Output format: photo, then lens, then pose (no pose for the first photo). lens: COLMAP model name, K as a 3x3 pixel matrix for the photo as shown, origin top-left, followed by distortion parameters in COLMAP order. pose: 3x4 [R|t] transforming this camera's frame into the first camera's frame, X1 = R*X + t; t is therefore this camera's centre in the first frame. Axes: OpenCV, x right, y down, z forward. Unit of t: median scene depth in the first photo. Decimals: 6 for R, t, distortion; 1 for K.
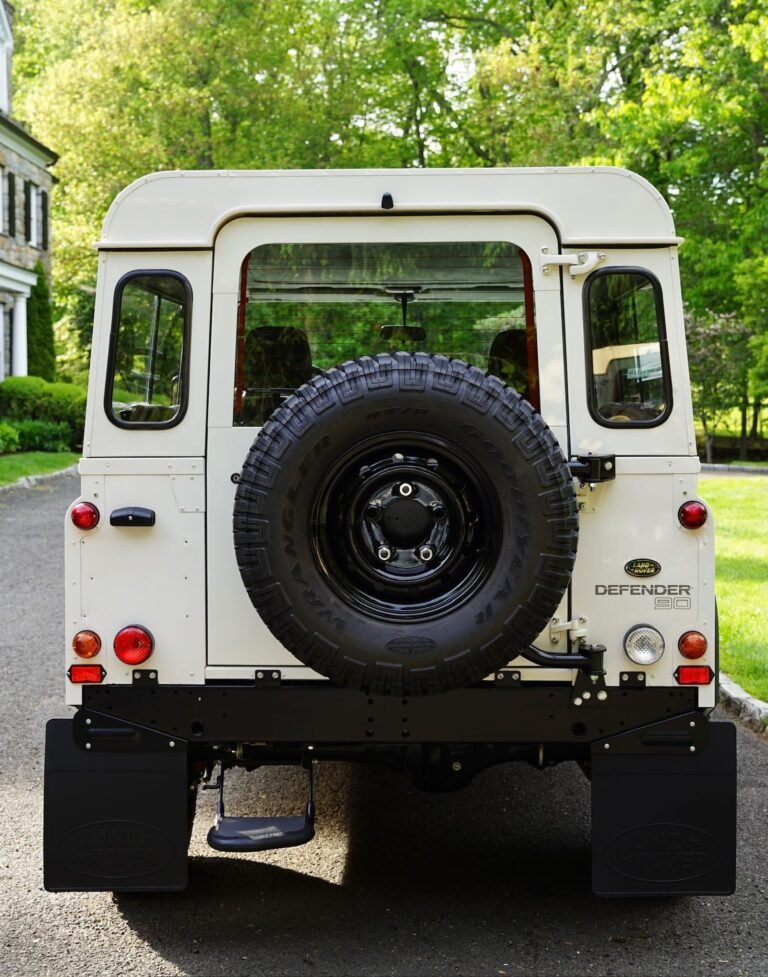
lens RADIAL K [[1617.8, 0, 383.6], [0, 1617.8, 445.9], [0, 0, 1]] dist [0.022120, 0.018684]
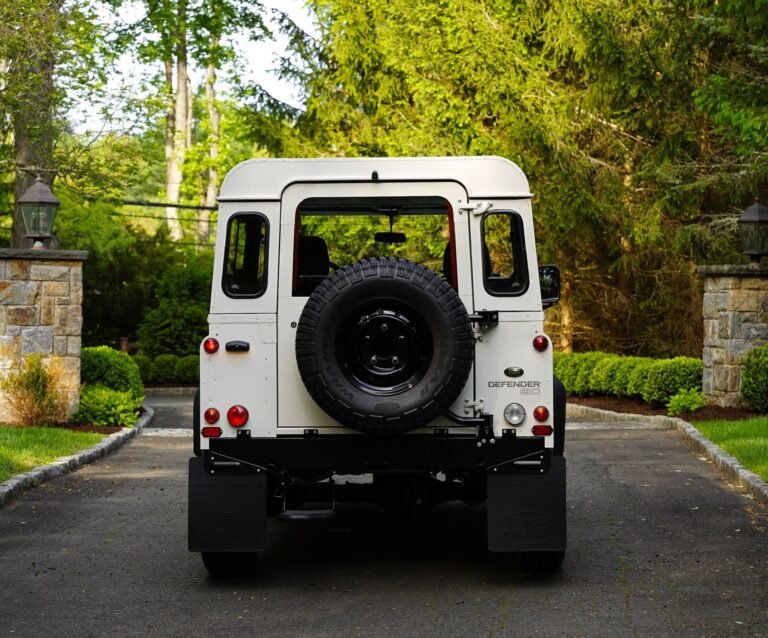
lens RADIAL K [[1680.6, 0, 384.0], [0, 1680.6, 319.0], [0, 0, 1]] dist [0.349527, -0.027520]
pose [[0.999990, -0.004321, 0.000913, 0.010214], [0.004331, 0.999930, -0.010966, 0.035036], [-0.000865, 0.010970, 0.999939, -0.924705]]
